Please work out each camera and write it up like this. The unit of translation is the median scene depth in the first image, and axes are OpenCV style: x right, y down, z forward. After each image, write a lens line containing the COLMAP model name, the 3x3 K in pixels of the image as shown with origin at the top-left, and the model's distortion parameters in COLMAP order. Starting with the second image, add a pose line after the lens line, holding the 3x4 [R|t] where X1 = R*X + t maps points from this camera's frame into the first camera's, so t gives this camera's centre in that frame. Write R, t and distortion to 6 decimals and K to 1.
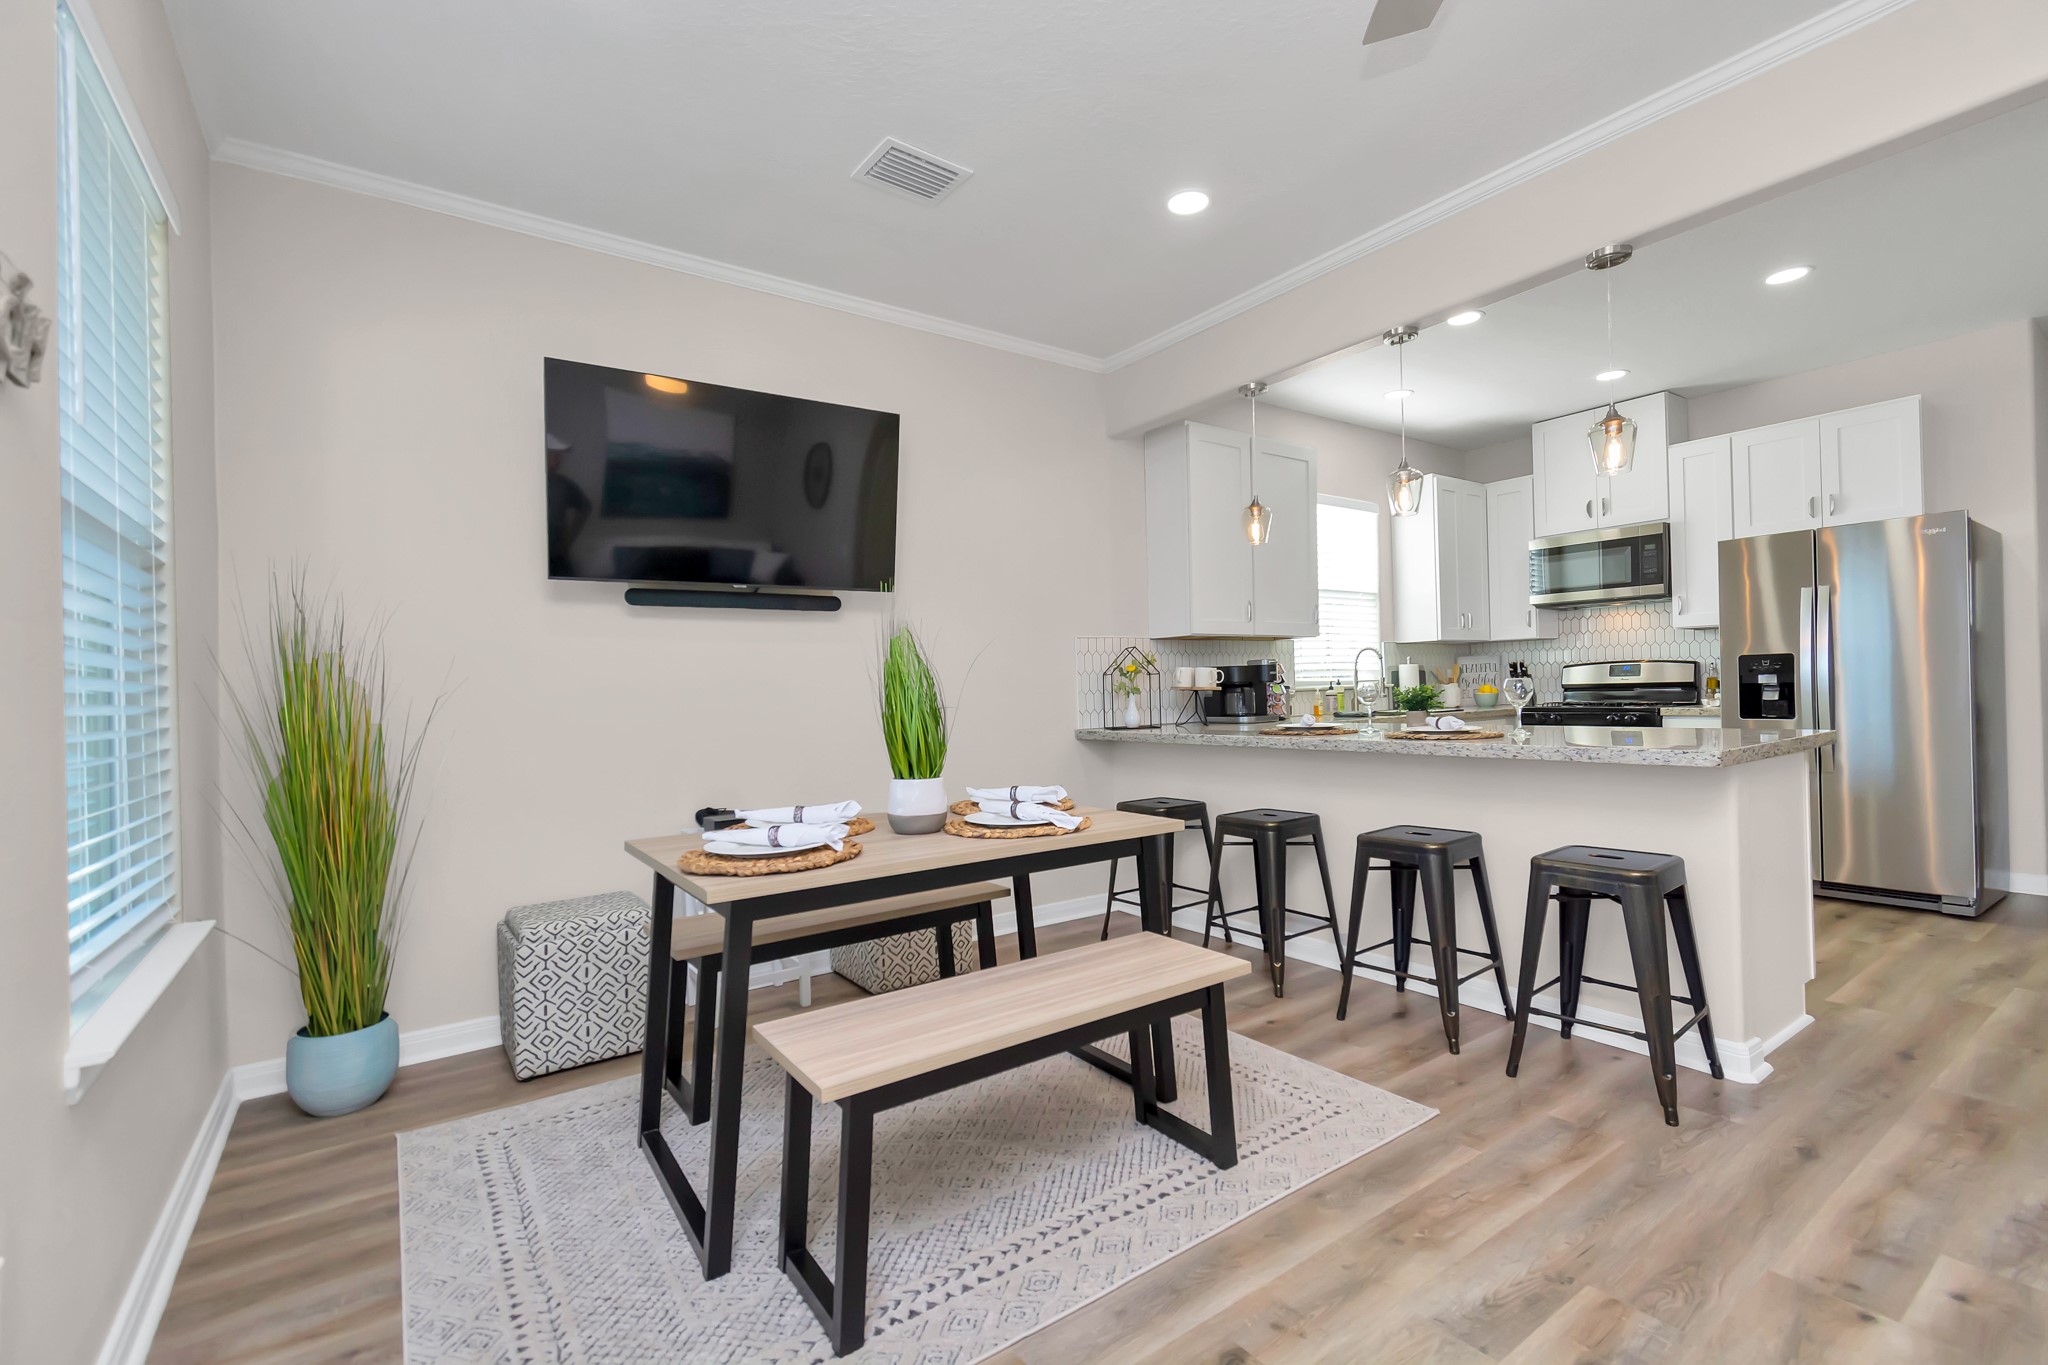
lens RADIAL K [[900.6, 0, 1051.3], [0, 900.6, 687.5], [0, 0, 1]] dist [0.004882, -0.002187]
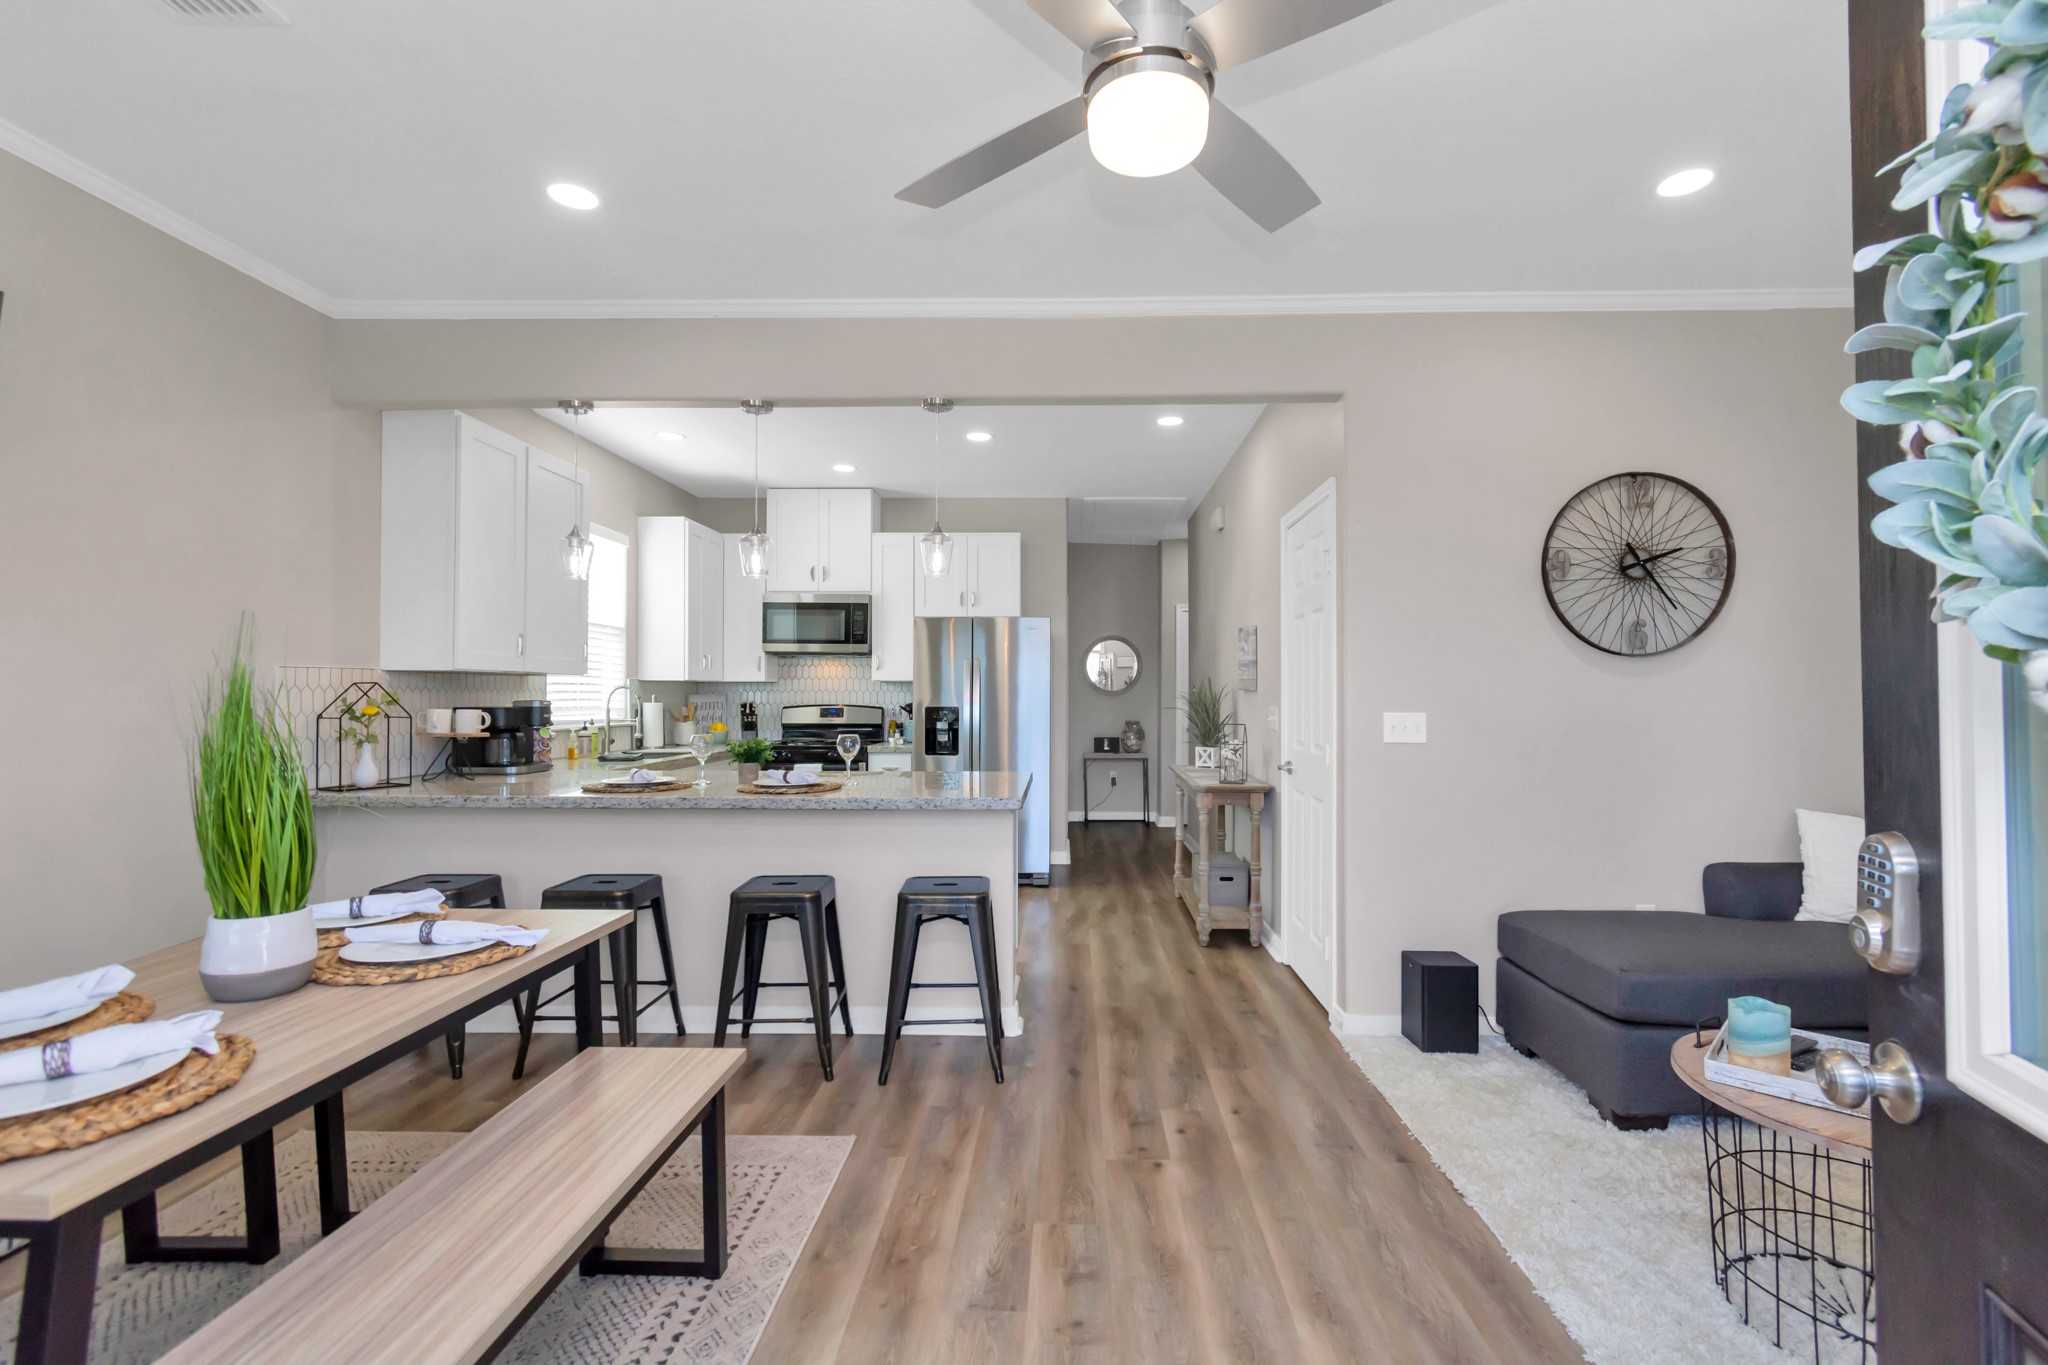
lens RADIAL K [[900.6, 0, 1049.7], [0, 900.6, 687.9], [0, 0, 1]] dist [0.004882, -0.002187]
pose [[0.605721, 0.035564, 0.794882, -0.167654], [-0.019988, 0.999365, -0.029481, -0.028500], [-0.795426, 0.001969, 0.606047, 0.067049]]
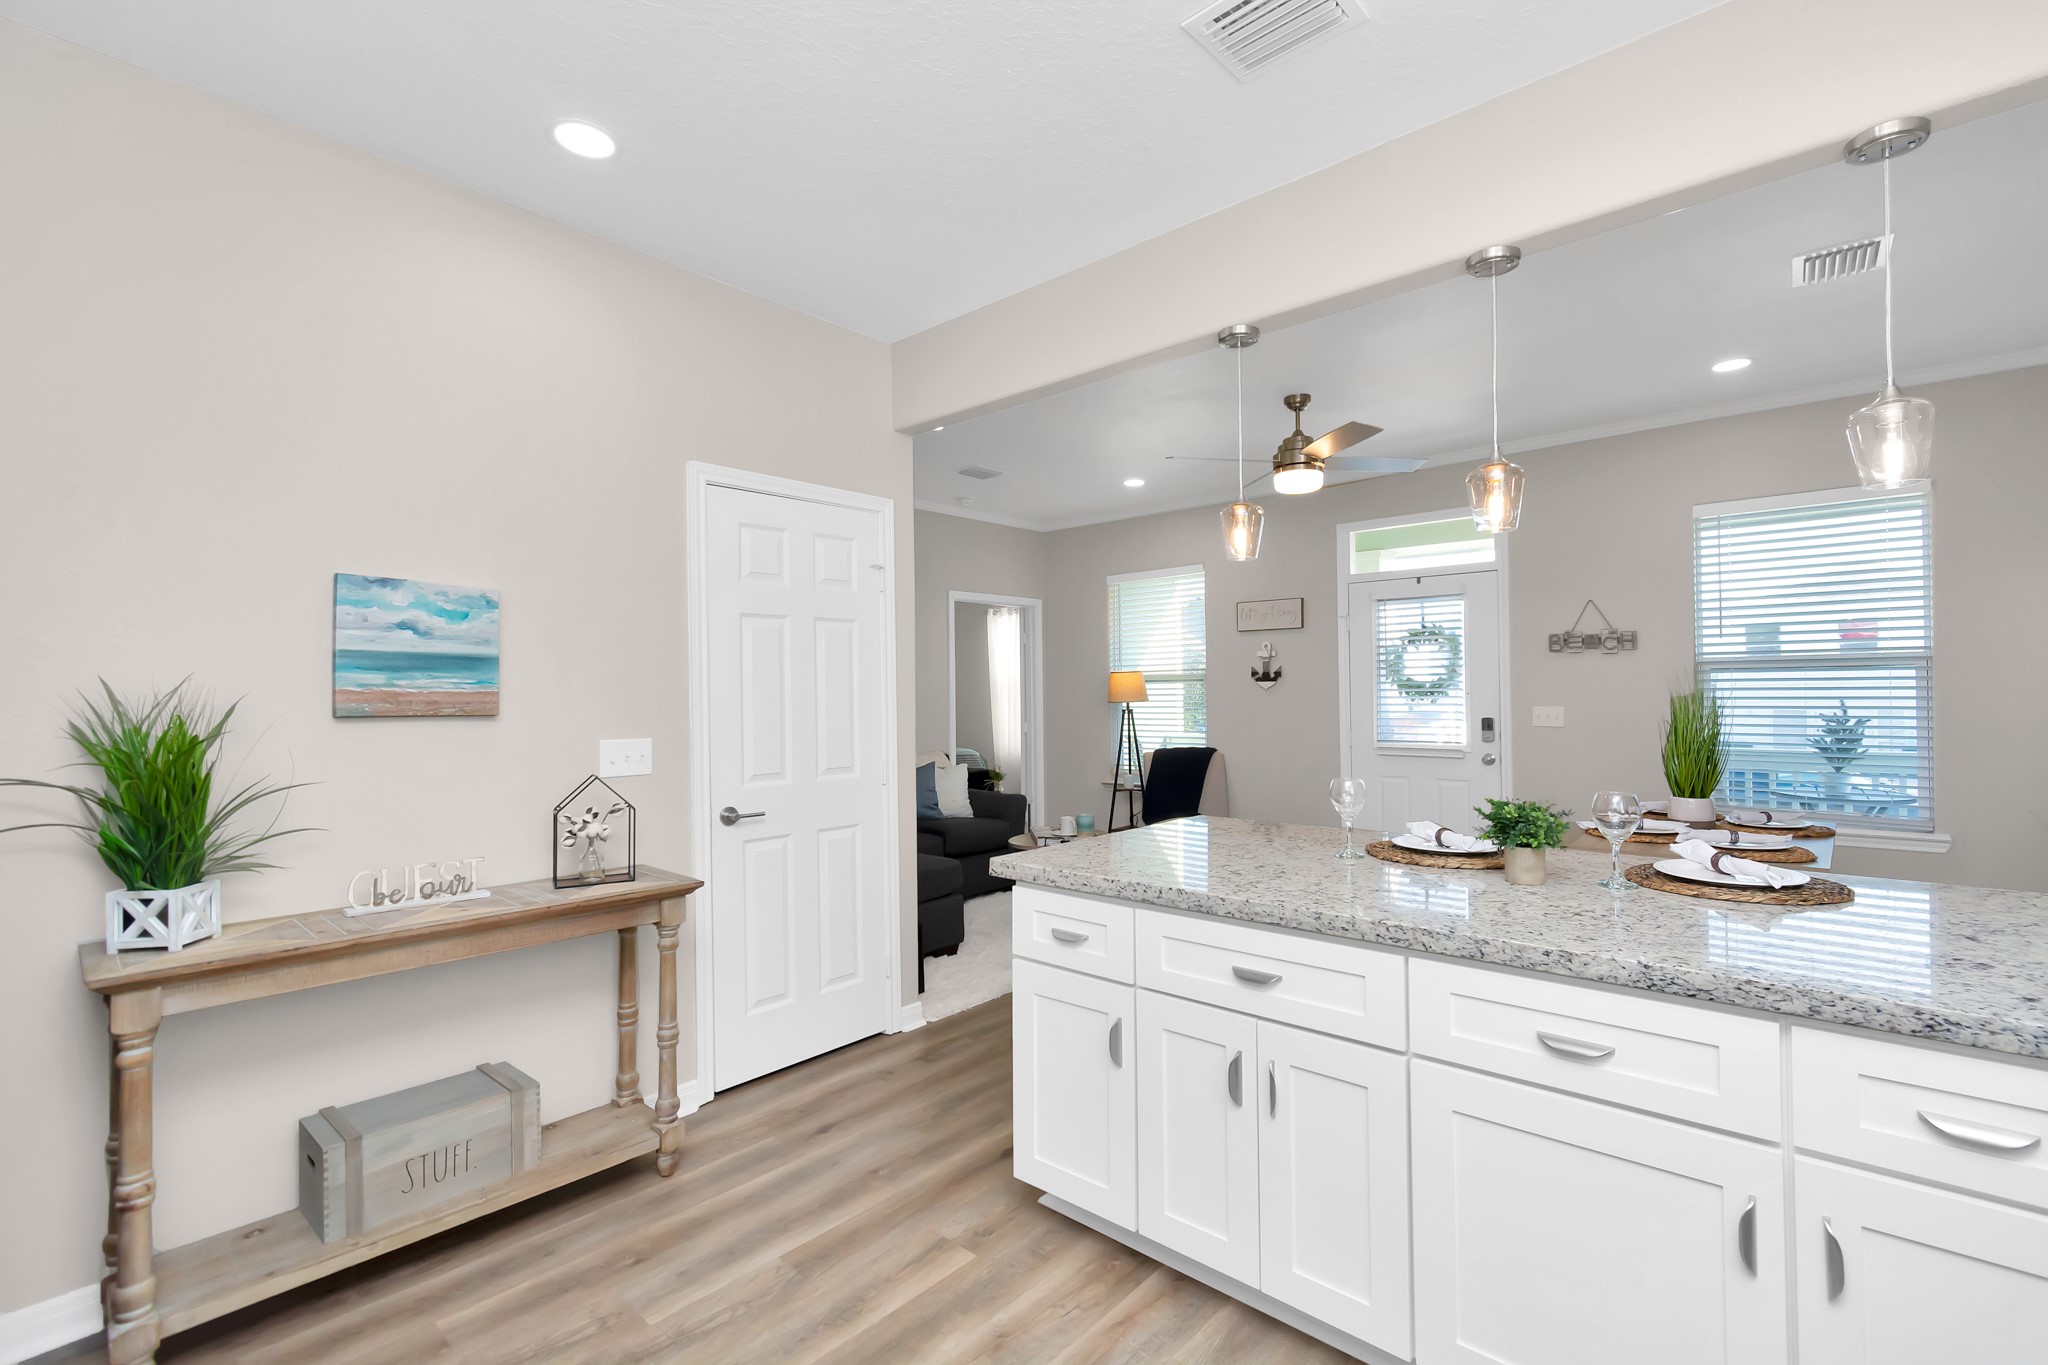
lens RADIAL K [[900.6, 0, 1052.2], [0, 900.6, 681.8], [0, 0, 1]] dist [0.004882, -0.002187]
pose [[-0.973632, 0.036978, -0.225105, 0.632668], [0.039627, 0.999188, -0.007257, -0.065015], [0.224654, -0.015986, -0.974307, 1.148519]]
